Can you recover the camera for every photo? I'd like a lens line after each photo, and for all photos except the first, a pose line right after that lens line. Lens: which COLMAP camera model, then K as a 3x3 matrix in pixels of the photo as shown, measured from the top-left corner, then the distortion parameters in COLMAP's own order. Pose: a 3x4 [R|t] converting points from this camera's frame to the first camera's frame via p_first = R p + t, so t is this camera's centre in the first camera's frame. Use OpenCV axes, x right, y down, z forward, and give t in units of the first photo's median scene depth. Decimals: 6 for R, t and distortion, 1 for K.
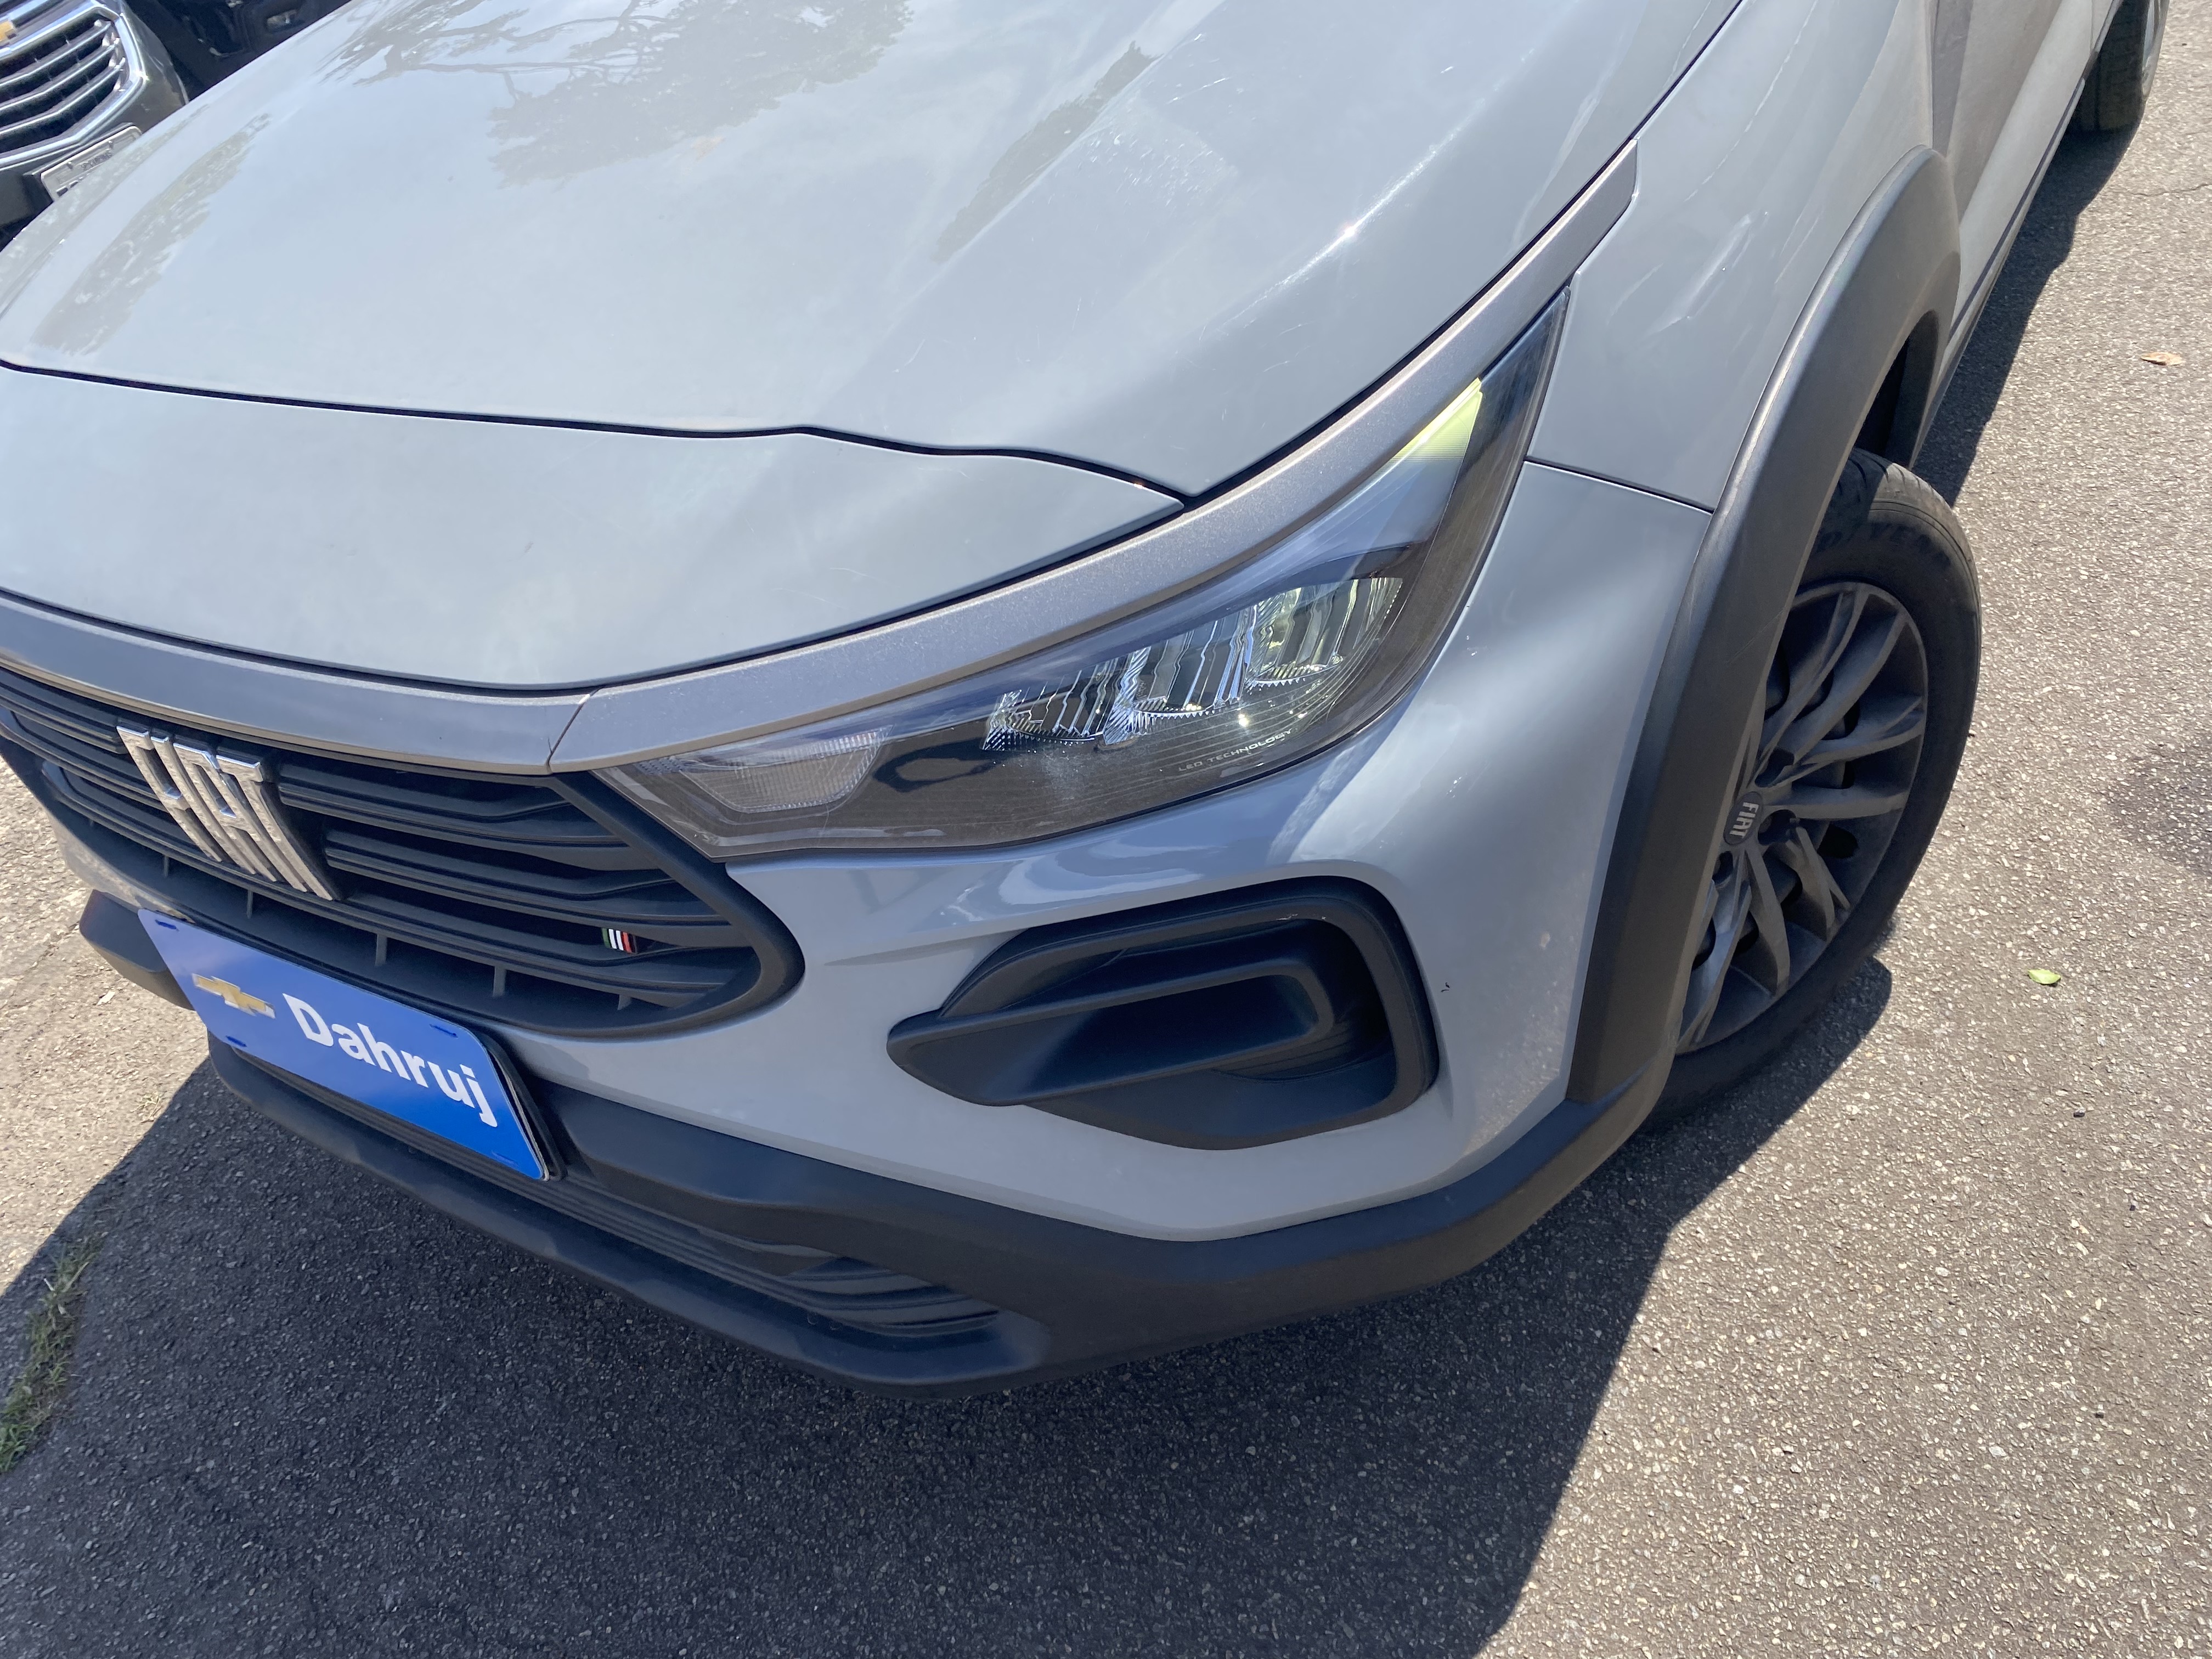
lens RADIAL K [[1687.0, 0, 1100.8], [0, 1687.0, 813.3], [0, 0, 1]] dist [0.018971, -0.014810]
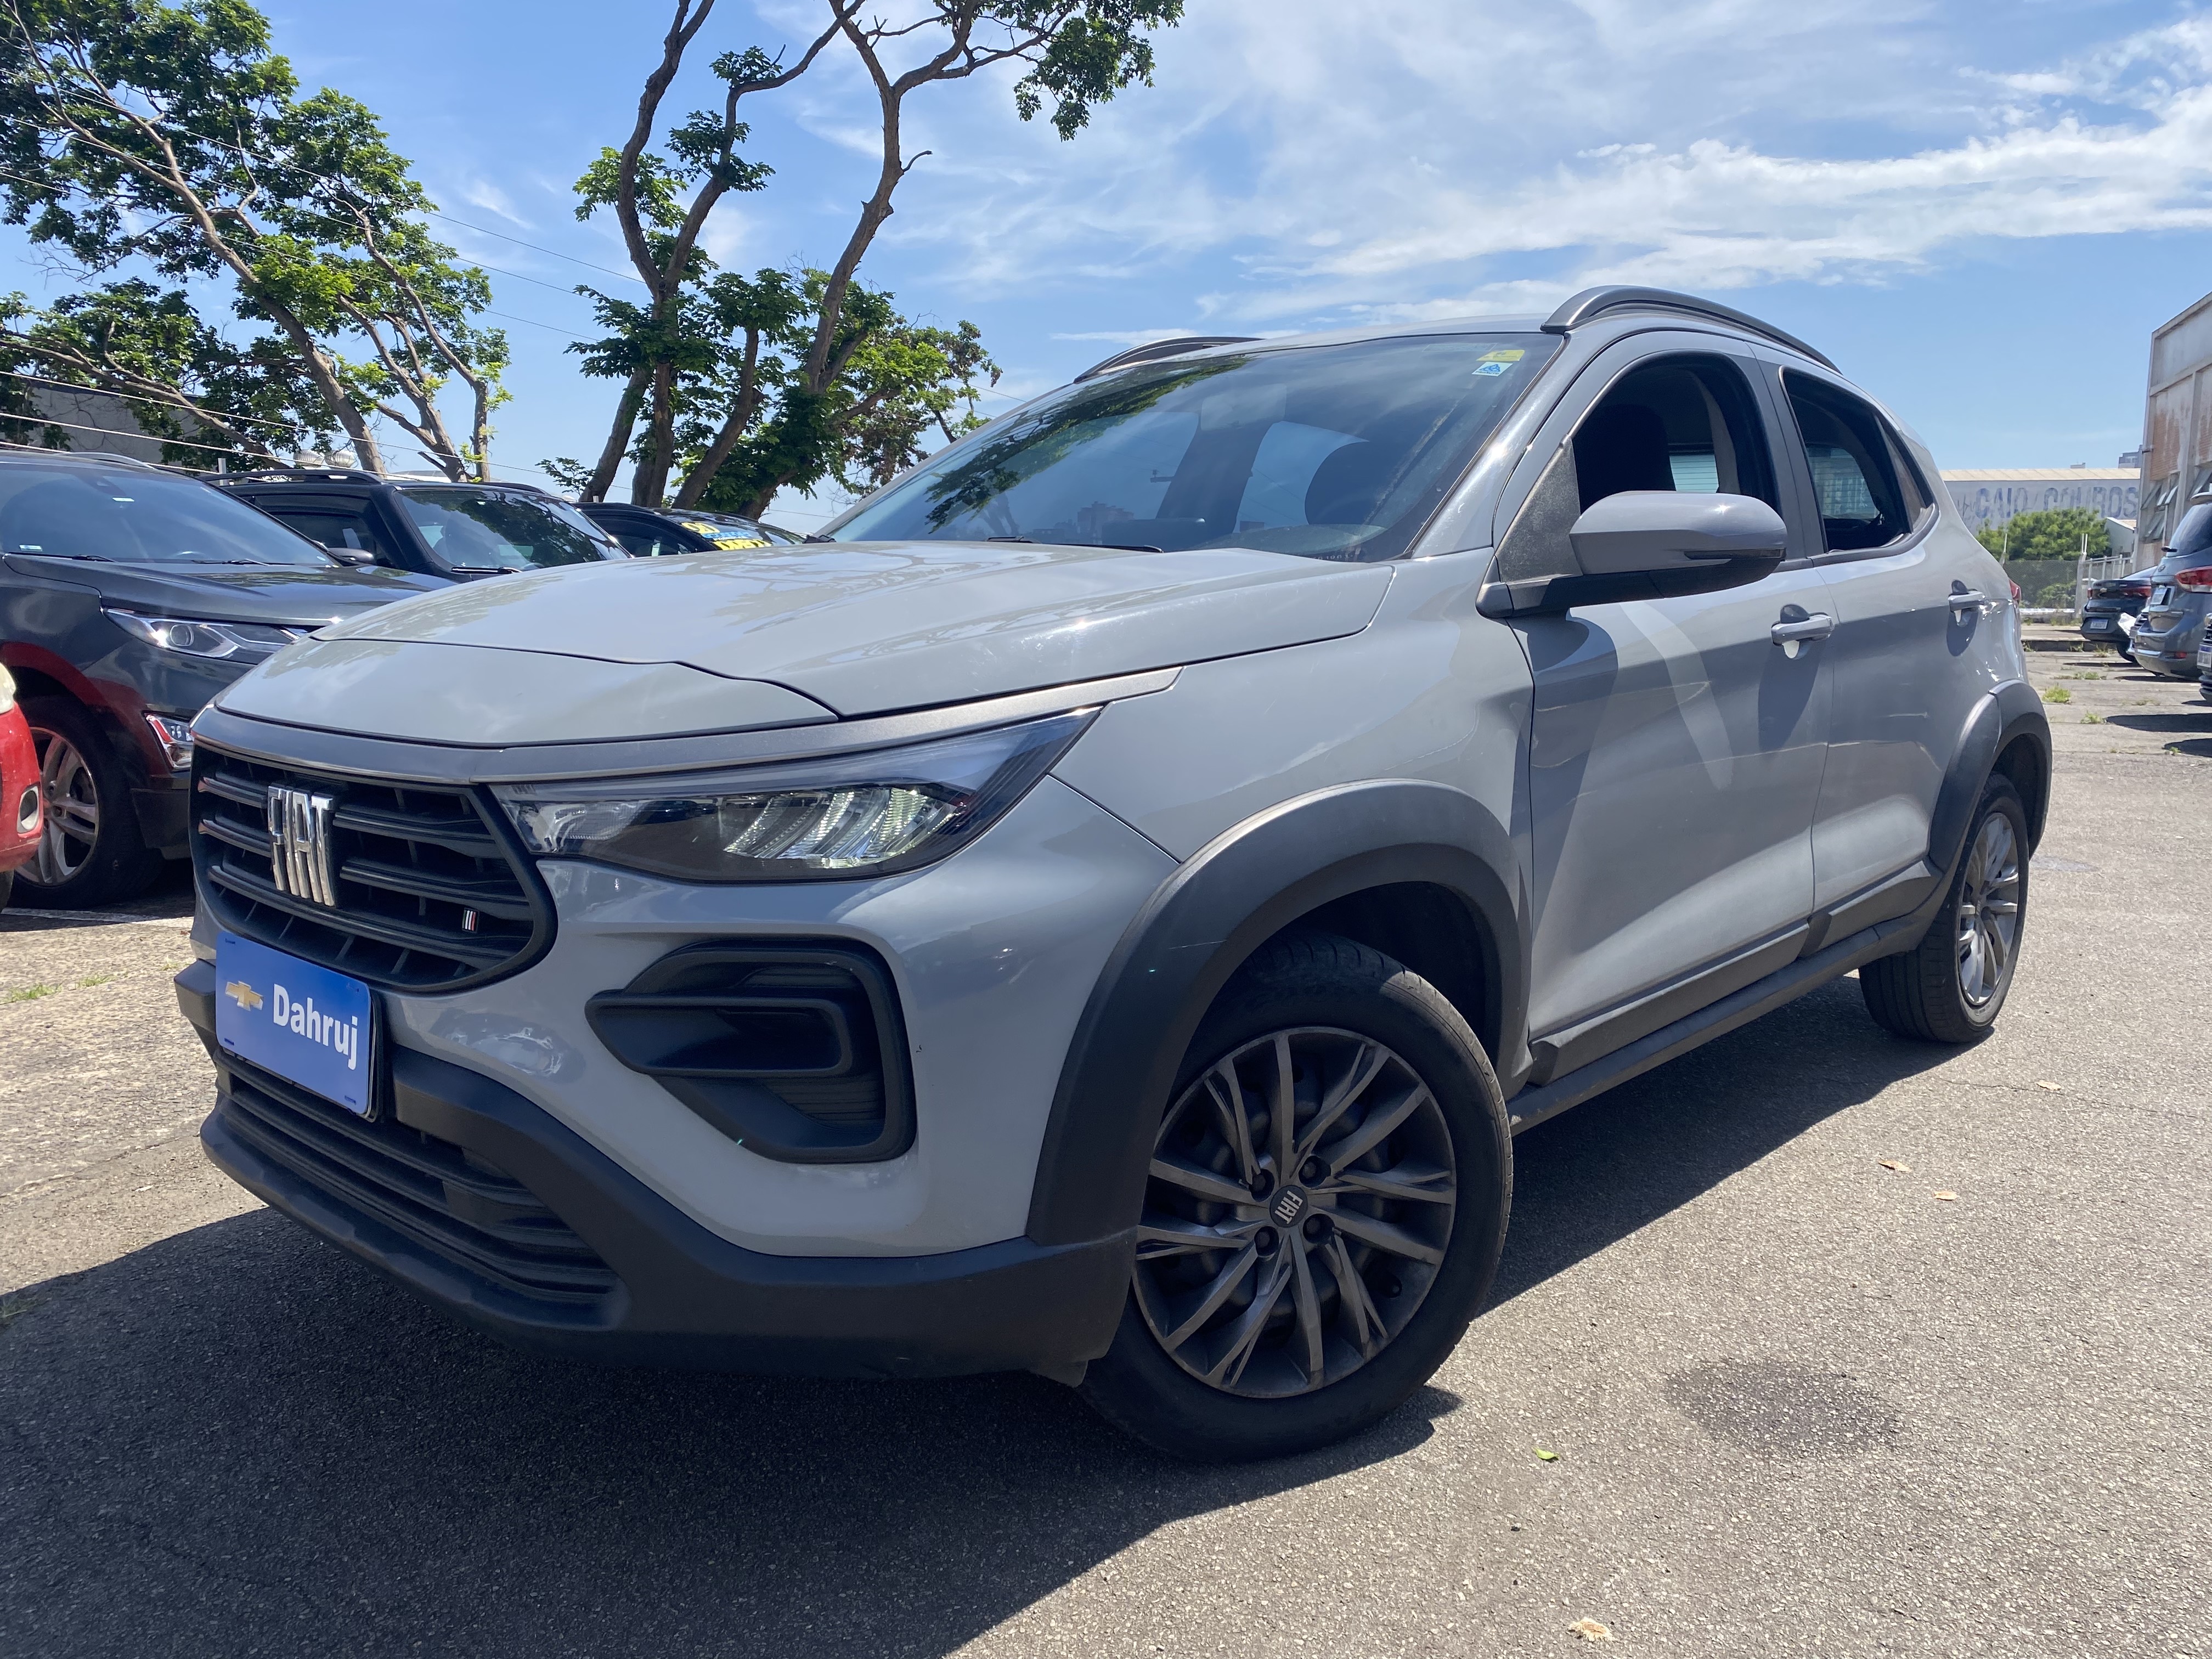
lens RADIAL K [[1687.0, 0, 1102.2], [0, 1687.0, 850.5], [0, 0, 1]] dist [0.018971, -0.014810]
pose [[0.958135, 0.233526, -0.165658, 0.398951], [-0.283810, 0.851020, -0.441833, 0.403803], [0.037799, 0.470351, 0.881669, -0.329480]]
